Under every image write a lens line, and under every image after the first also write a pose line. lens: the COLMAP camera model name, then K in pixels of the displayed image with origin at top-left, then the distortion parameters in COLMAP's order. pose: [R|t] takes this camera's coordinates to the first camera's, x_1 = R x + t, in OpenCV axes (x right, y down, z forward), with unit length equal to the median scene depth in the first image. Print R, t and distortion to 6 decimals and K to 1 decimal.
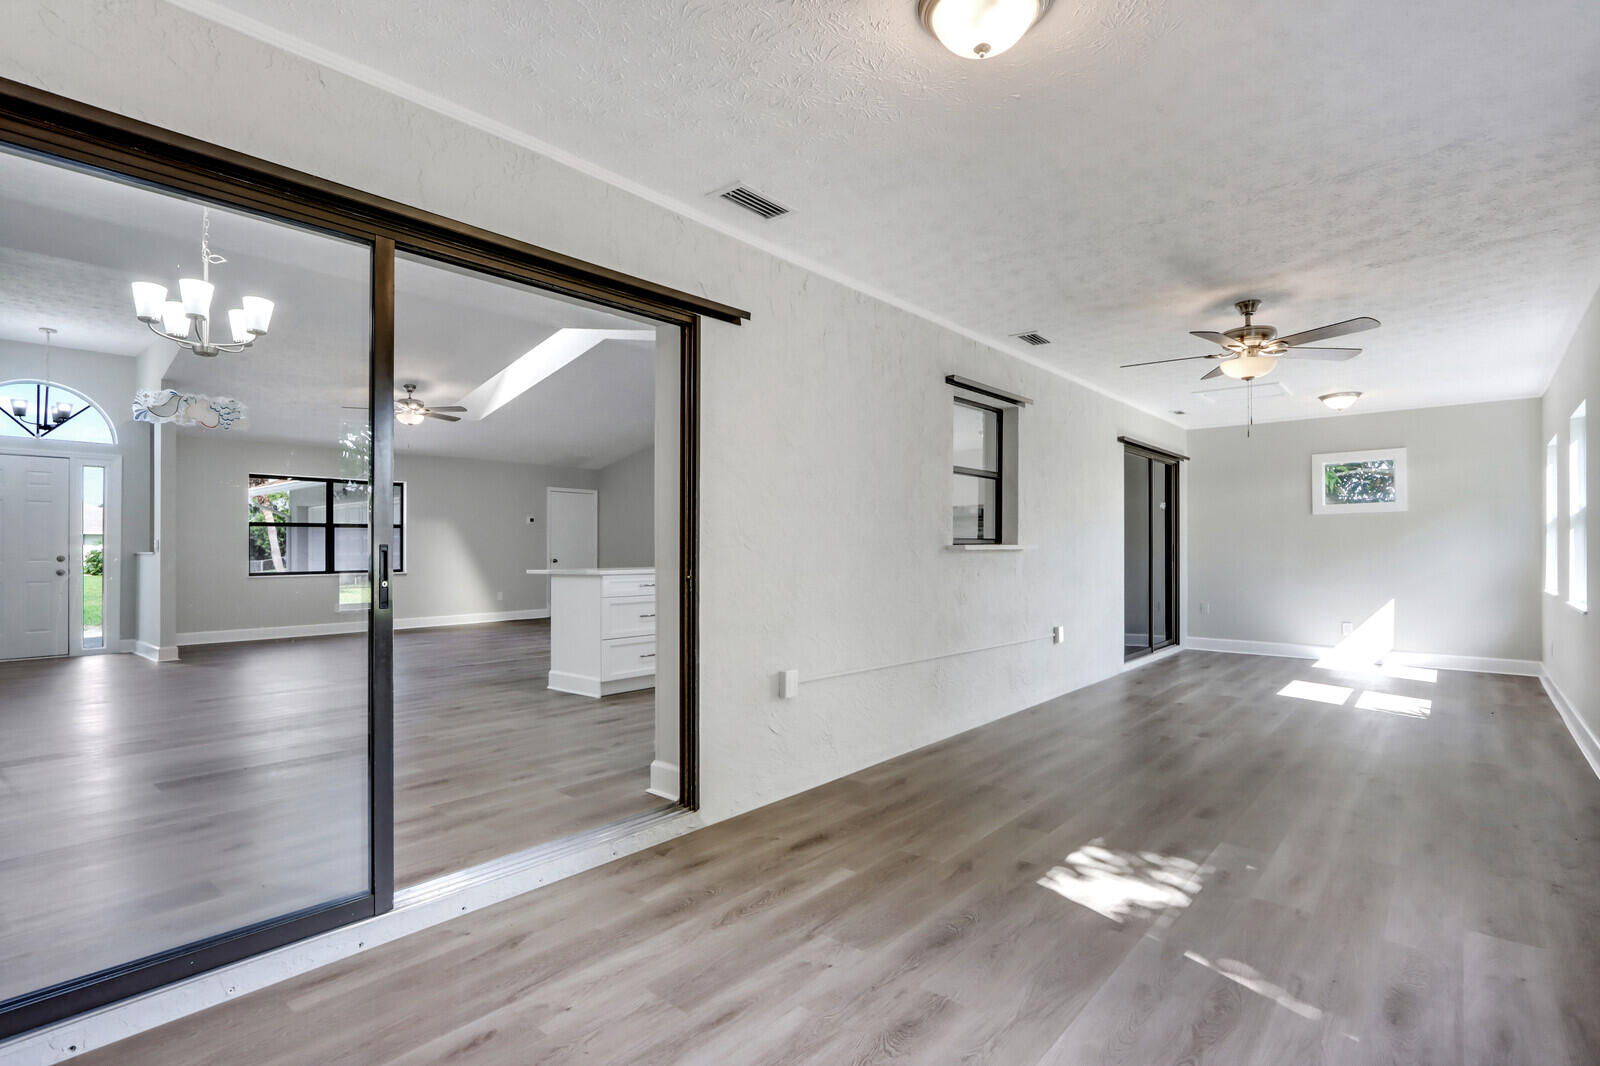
lens RADIAL K [[748.6, 0, 796.6], [0, 748.6, 546.1], [0, 0, 1]] dist [-0.017008, 0.001052]
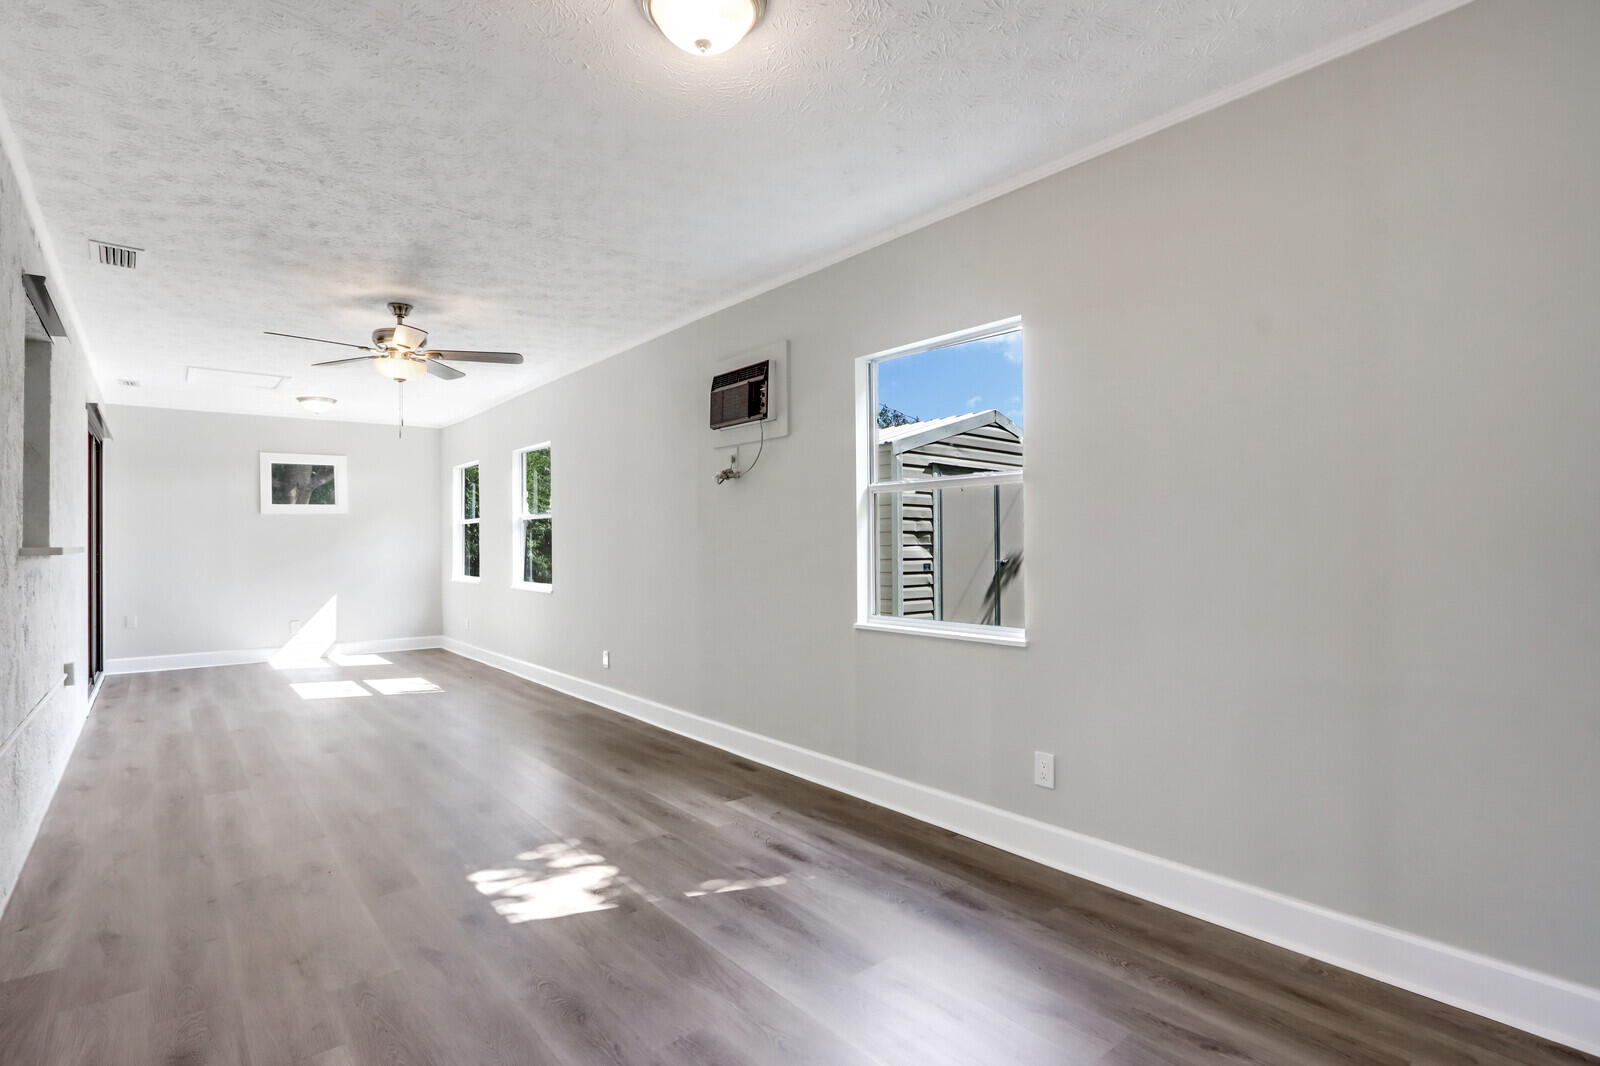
lens RADIAL K [[748.6, 0, 796.6], [0, 748.6, 546.1], [0, 0, 1]] dist [-0.017008, 0.001052]
pose [[0.212249, -0.006585, 0.977194, -0.360232], [0.006029, 0.999967, 0.005429, -0.004725], [-0.977197, 0.004739, 0.212281, 0.355135]]
